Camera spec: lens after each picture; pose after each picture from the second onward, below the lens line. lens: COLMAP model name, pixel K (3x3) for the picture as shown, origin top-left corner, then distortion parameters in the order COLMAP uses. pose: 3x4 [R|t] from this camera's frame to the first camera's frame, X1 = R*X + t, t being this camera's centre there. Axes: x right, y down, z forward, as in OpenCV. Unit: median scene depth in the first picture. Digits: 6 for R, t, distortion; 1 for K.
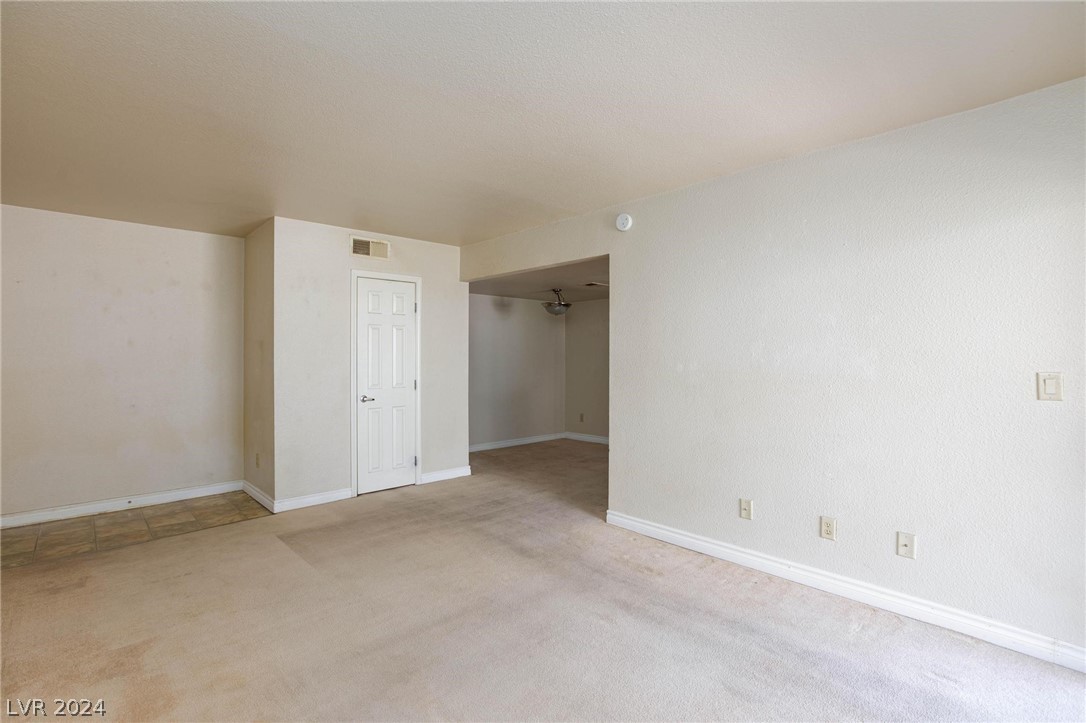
lens RADIAL K [[496.3, 0, 543.0], [0, 496.3, 361.5], [0, 0, 1]] dist [-0.025508, 0.017798]
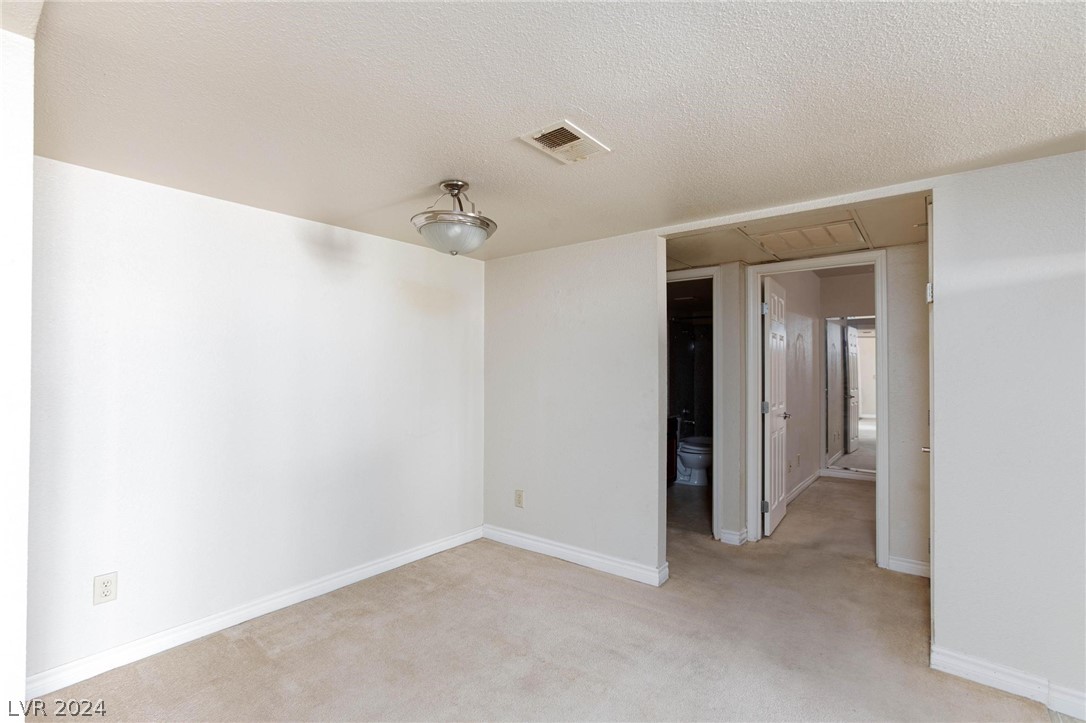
lens RADIAL K [[502.8, 0, 513.9], [0, 502.8, 361.5], [0, 0, 1]] dist [-0.058292, 0.018559]
pose [[0.994838, -0.008849, 0.101088, 0.054522], [0.010396, 0.999837, -0.014782, -0.015502], [-0.100941, 0.015757, 0.994768, 1.050734]]
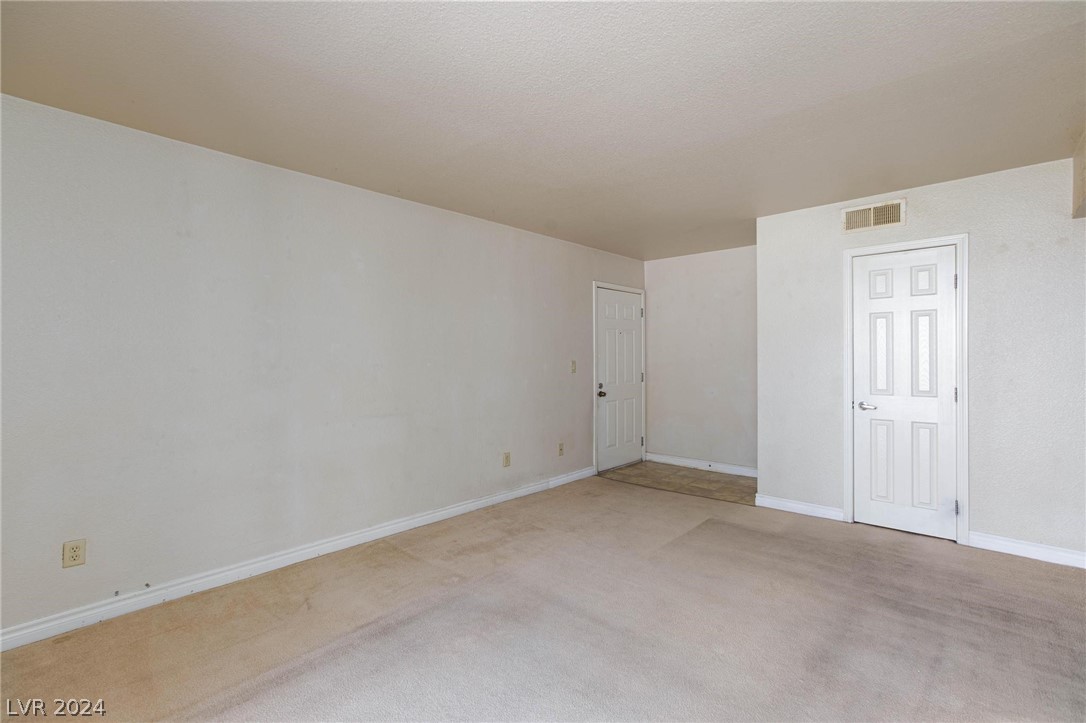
lens RADIAL K [[496.3, 0, 543.0], [0, 496.3, 361.5], [0, 0, 1]] dist [-0.025508, 0.017798]
pose [[0.066619, 0.010230, -0.997726, 0.480211], [0.000484, 0.999947, 0.010285, -0.006840], [0.997778, -0.001168, 0.066610, 0.503813]]
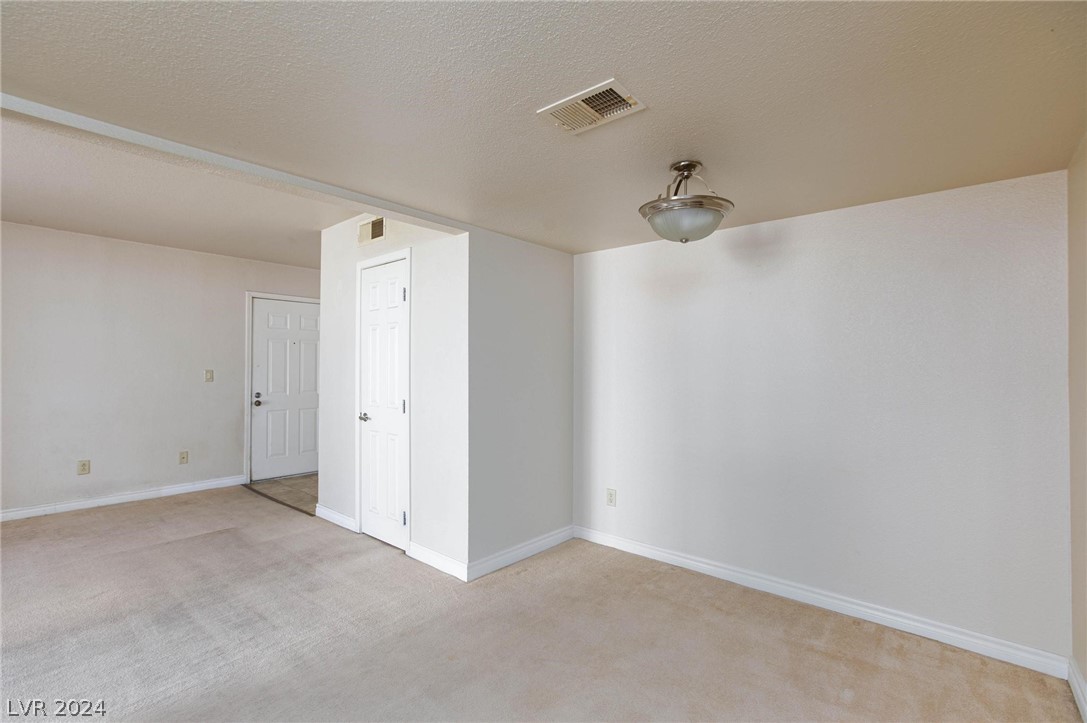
lens RADIAL K [[500.5, 0, 563.8], [0, 500.5, 363.0], [0, 0, 1]] dist [-0.039923, 0.019490]
pose [[0.104349, -0.007127, -0.994515, 0.575406], [-0.012122, 0.999891, -0.008437, -0.012958], [0.994467, 0.012936, 0.104251, 1.464359]]
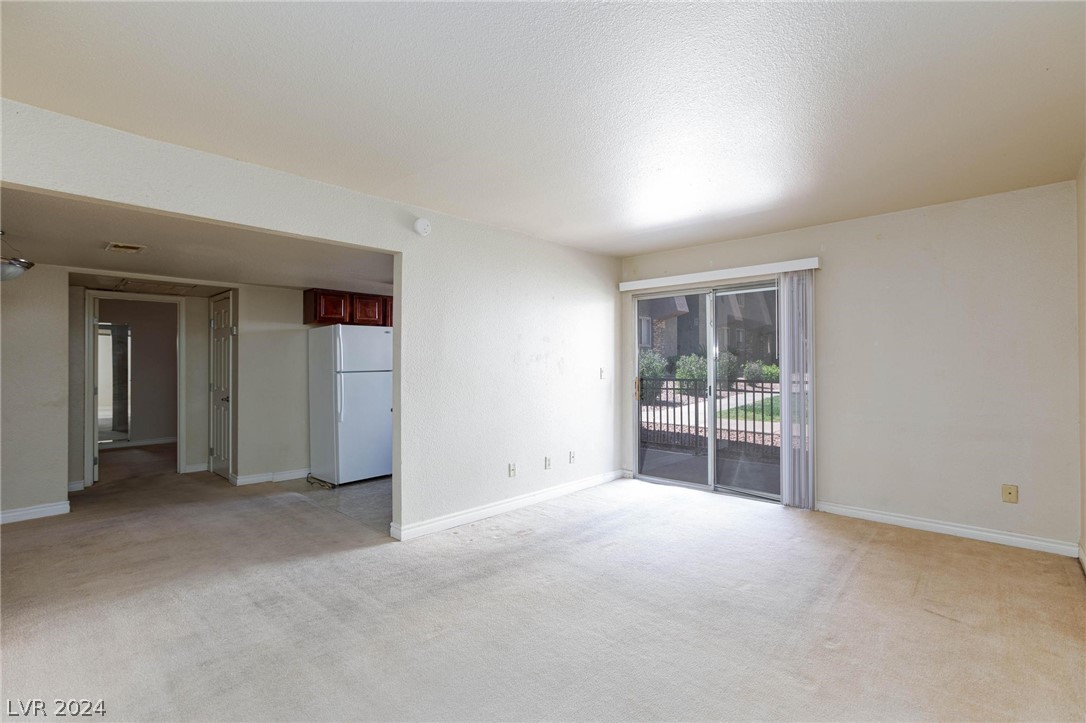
lens RADIAL K [[496.3, 0, 543.0], [0, 496.3, 361.5], [0, 0, 1]] dist [-0.025508, 0.017798]
pose [[-0.047249, 0.000310, 0.998883, -0.807866], [0.006775, 0.999977, 0.000010, -0.008946], [-0.998860, 0.006768, -0.047250, 0.777778]]
